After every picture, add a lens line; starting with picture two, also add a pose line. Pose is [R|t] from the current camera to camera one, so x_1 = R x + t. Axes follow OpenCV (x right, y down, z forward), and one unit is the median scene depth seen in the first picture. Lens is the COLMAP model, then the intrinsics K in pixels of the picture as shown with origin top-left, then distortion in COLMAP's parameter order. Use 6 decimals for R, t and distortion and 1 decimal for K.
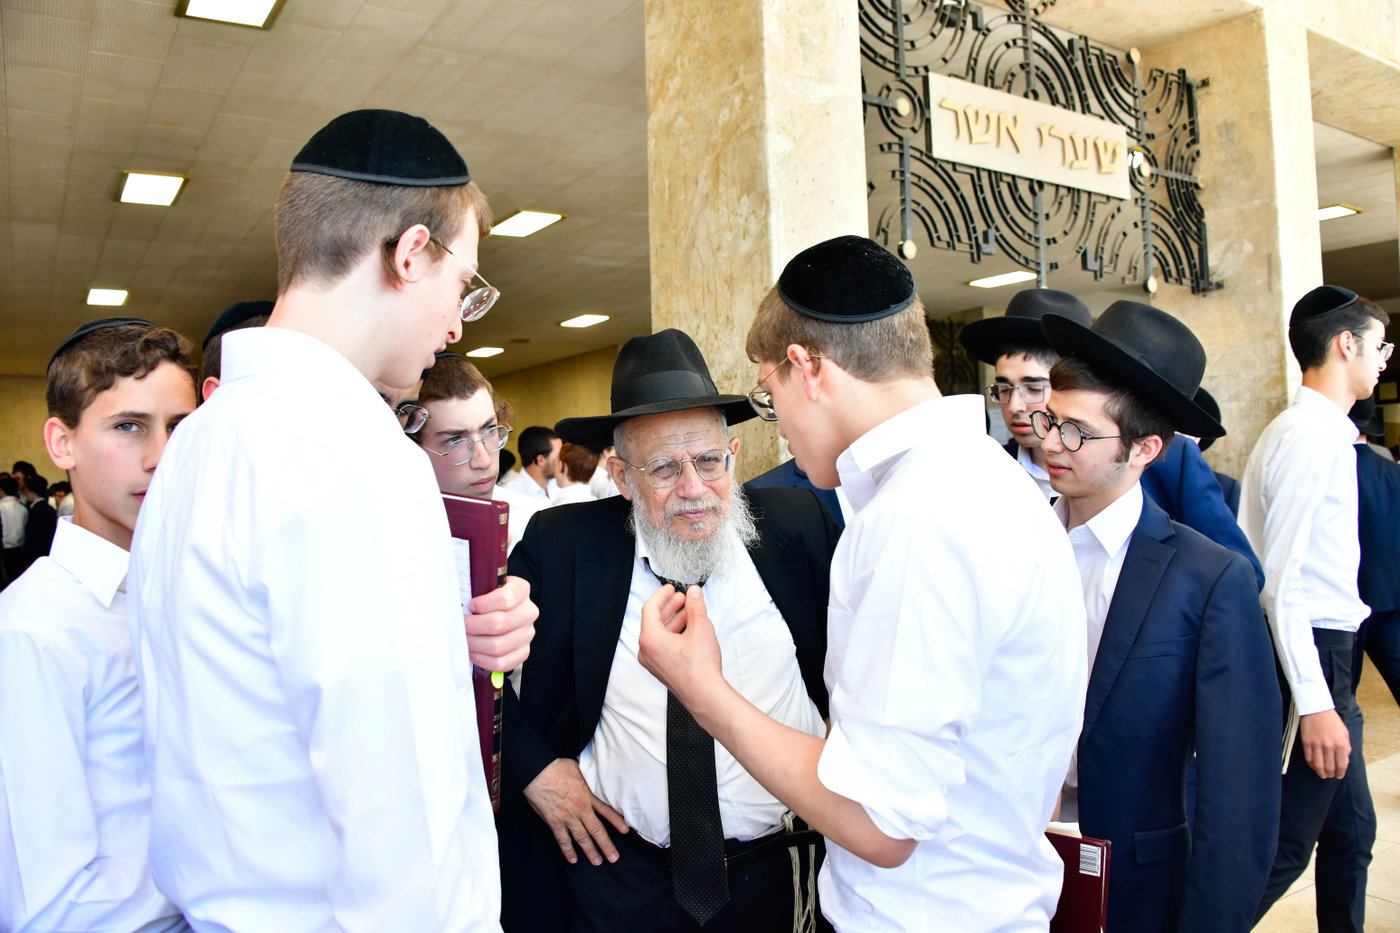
lens RADIAL K [[1116.7, 0, 727.0], [0, 1116.7, 462.7], [0, 0, 1]] dist [-0.147486, 0.079184]
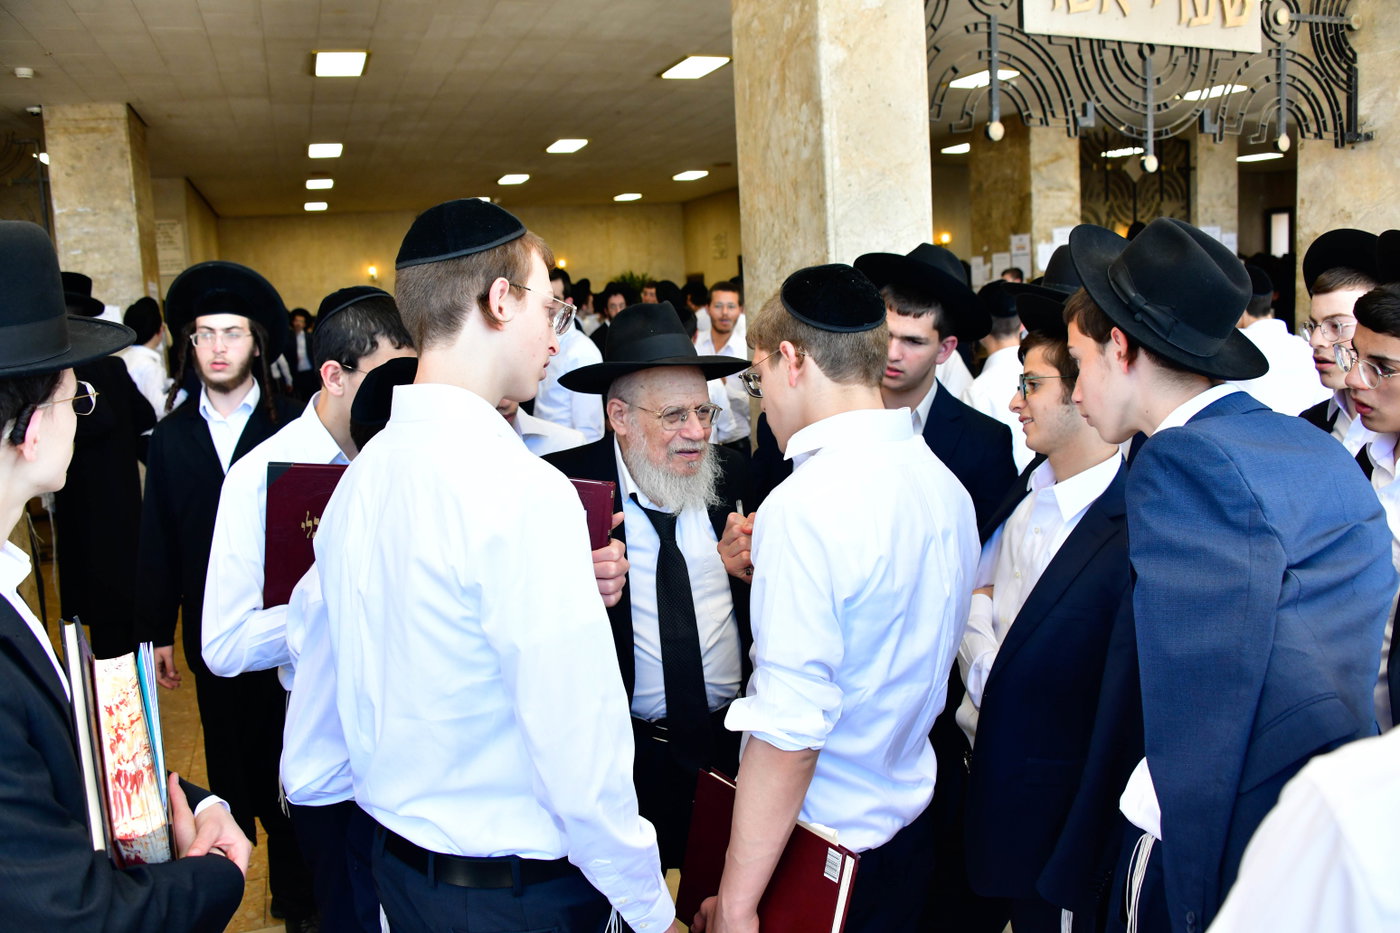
lens RADIAL K [[1116.7, 0, 727.0], [0, 1116.7, 462.7], [0, 0, 1]] dist [-0.147486, 0.079184]
pose [[0.977605, 0.016009, -0.209840, 0.134366], [0.021200, 0.984539, 0.173879, -0.071033], [0.209379, -0.174433, 0.962150, -0.061163]]
